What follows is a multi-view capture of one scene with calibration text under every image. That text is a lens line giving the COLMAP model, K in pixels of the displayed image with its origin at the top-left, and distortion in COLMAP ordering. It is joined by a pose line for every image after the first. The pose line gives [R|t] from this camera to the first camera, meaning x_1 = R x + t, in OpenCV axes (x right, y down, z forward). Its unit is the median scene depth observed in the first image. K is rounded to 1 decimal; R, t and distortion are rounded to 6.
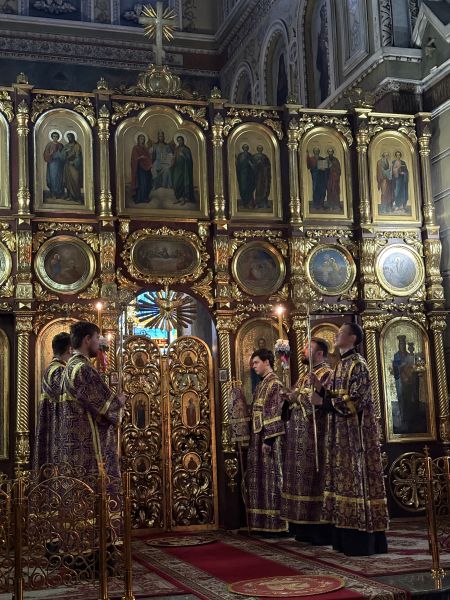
lens RADIAL K [[902.9, 0, 214.6], [0, 902.9, 302.2], [0, 0, 1]] dist [0.089042, 0.000000]
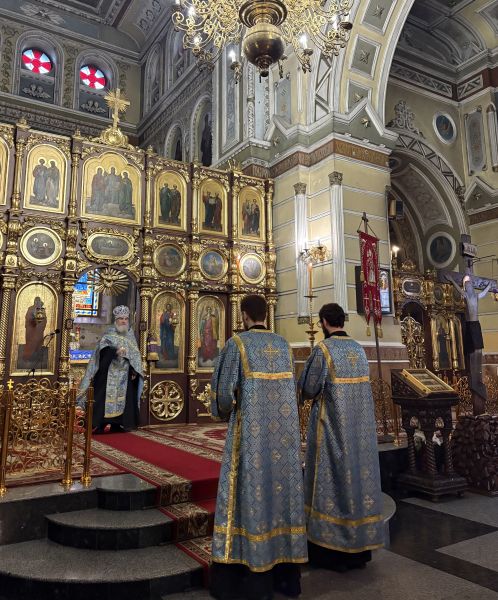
lens RADIAL K [[507.6, 0, 240.9], [0, 507.6, 265.5], [0, 0, 1]] dist [0.045377, -0.038420]
pose [[0.965760, 0.078679, 0.247219, -0.049533], [-0.064937, 0.995882, -0.063268, 0.020546], [-0.251178, 0.045048, 0.966892, 0.097552]]
